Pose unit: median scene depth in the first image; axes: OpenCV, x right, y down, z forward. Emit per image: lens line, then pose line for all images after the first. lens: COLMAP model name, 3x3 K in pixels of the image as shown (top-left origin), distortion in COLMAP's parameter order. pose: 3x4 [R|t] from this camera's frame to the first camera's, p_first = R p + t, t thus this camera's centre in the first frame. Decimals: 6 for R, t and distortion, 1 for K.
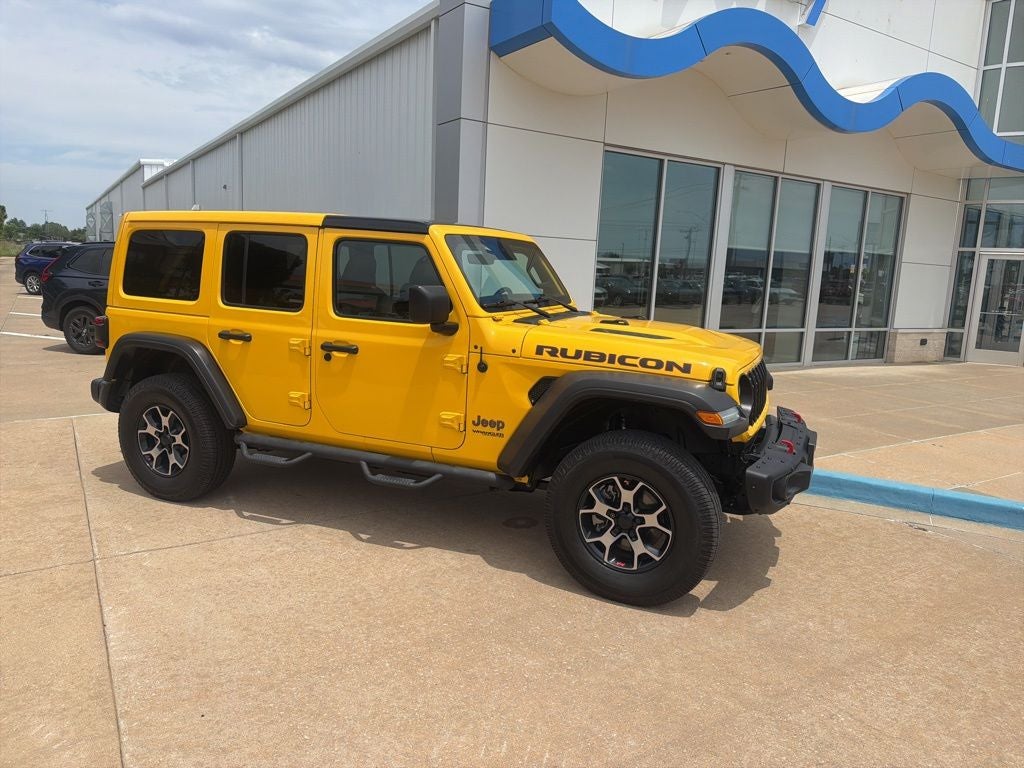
lens RADIAL K [[729.1, 0, 507.9], [0, 729.1, 376.9], [0, 0, 1]] dist [0.050753, -0.073634]
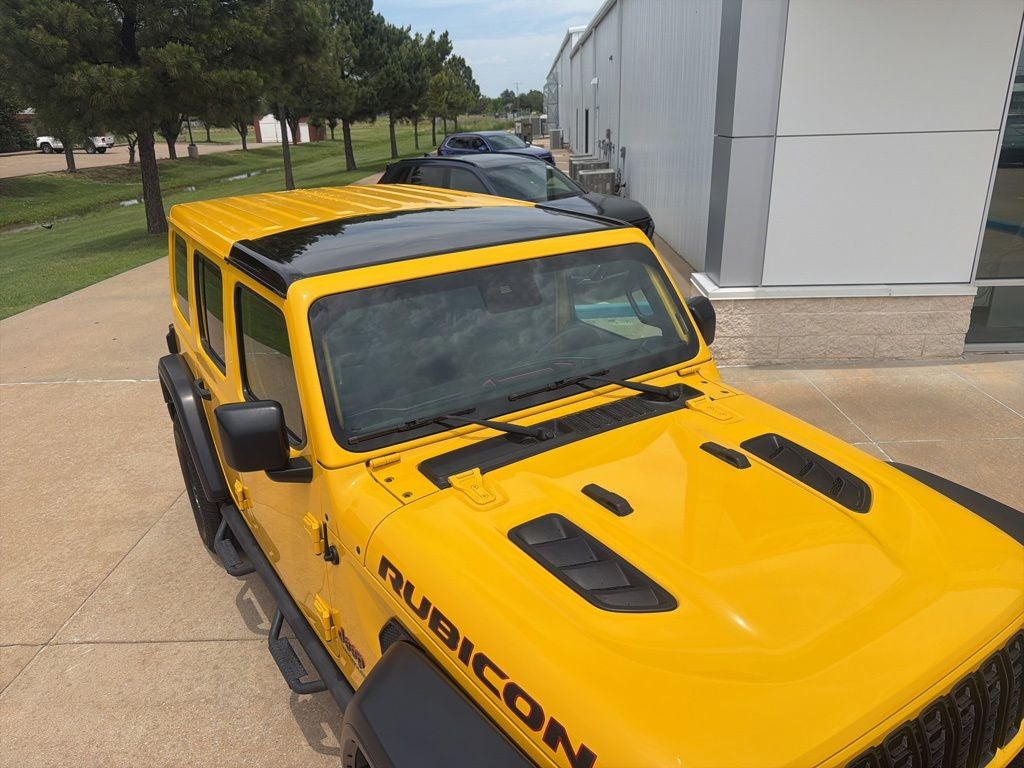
lens RADIAL K [[728.5, 0, 507.8], [0, 728.5, 385.7], [0, 0, 1]] dist [0.040144, -0.048992]
pose [[0.826268, 0.129491, -0.548192, 0.353270], [-0.014856, 0.977888, 0.208600, -0.252163], [0.563082, -0.164215, 0.809921, 0.625247]]
